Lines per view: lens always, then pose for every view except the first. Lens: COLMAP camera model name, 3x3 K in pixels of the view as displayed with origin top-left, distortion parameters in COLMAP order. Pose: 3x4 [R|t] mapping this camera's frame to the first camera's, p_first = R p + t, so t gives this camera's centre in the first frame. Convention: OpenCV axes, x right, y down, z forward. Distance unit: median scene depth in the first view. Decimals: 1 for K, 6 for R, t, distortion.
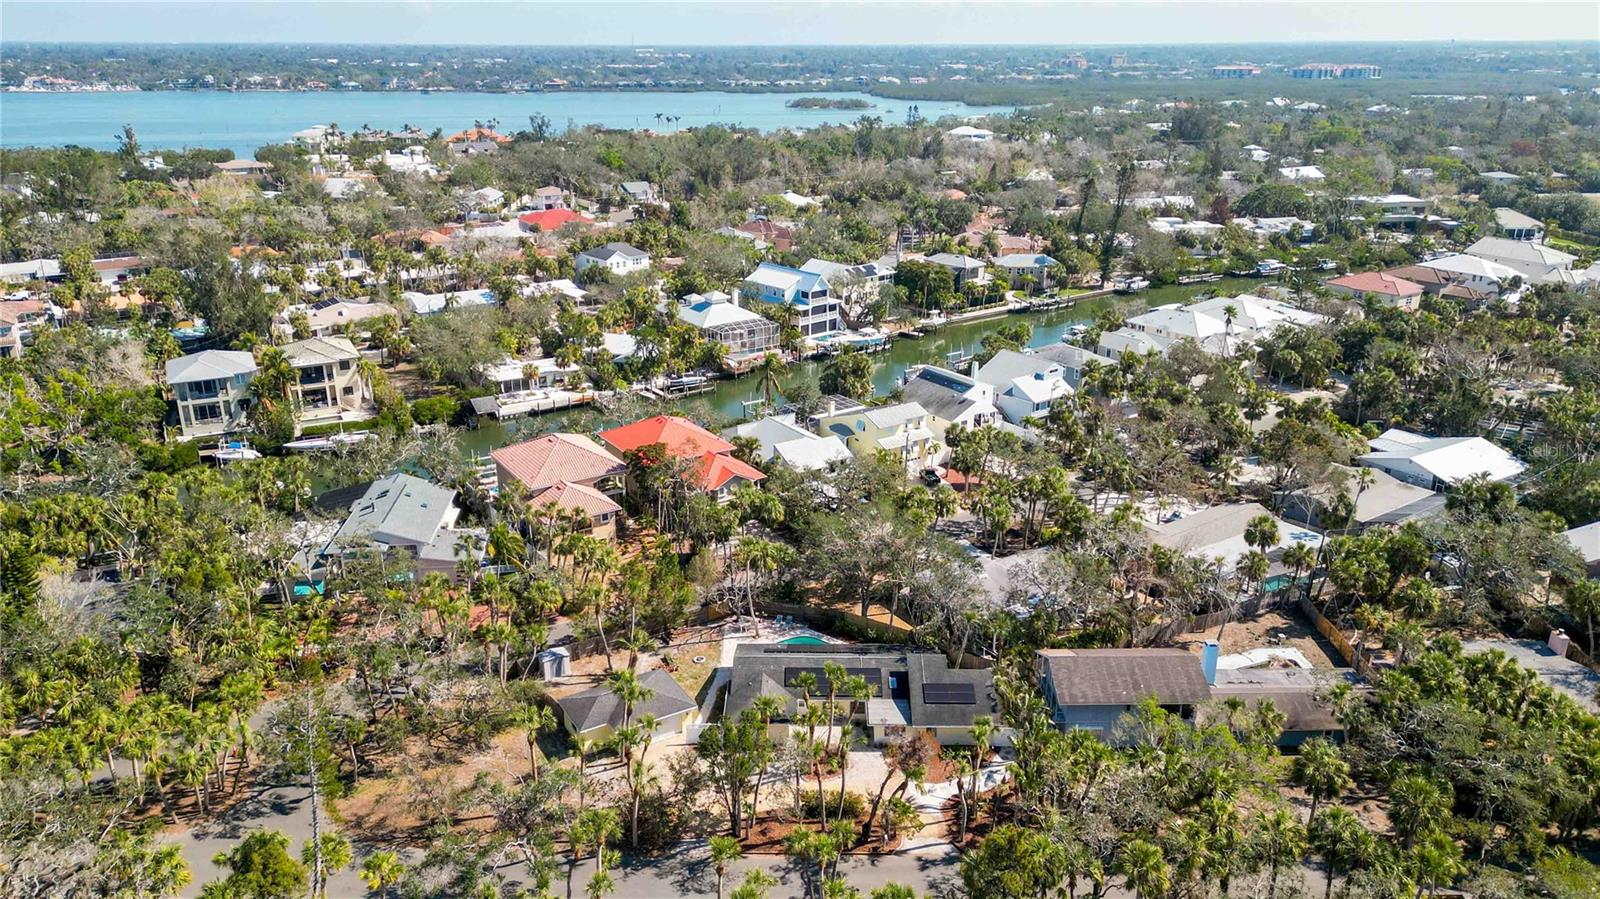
lens RADIAL K [[1111.9, 0, 796.4], [0, 1111.9, 484.6], [0, 0, 1]] dist [0.079278, -0.075684]
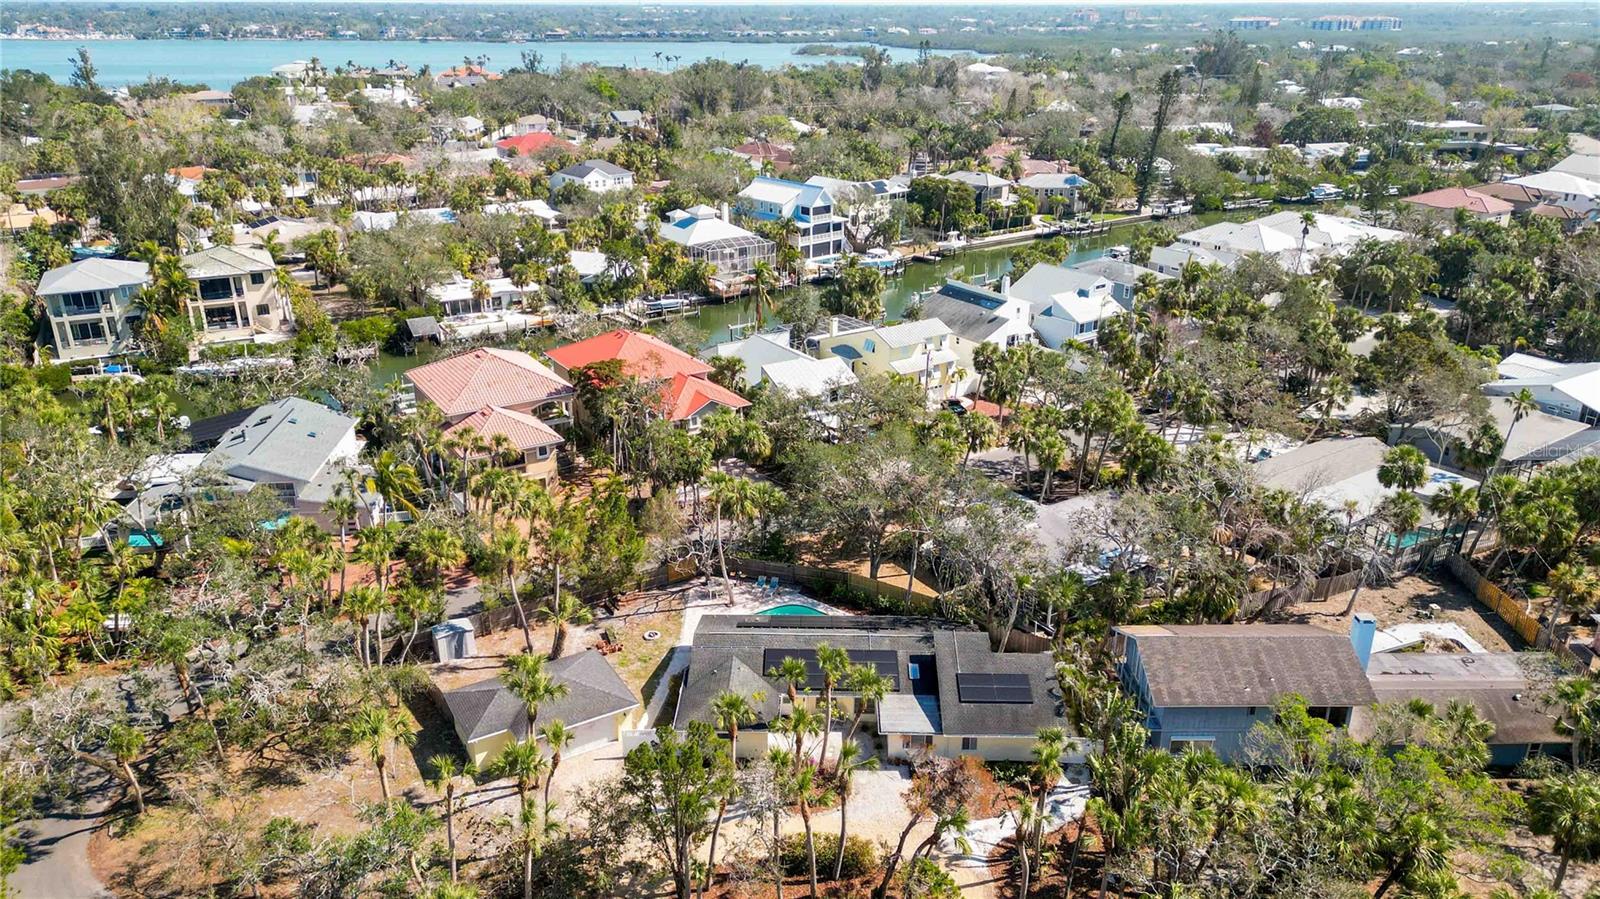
lens RADIAL K [[1111.9, 0, 796.4], [0, 1111.9, 457.7], [0, 0, 1]] dist [0.079278, -0.075684]
pose [[0.999977, 0.003825, -0.005589, 0.009192], [-0.003770, 0.999945, 0.009816, 0.021645], [0.005627, -0.009794, 0.999936, 0.182359]]
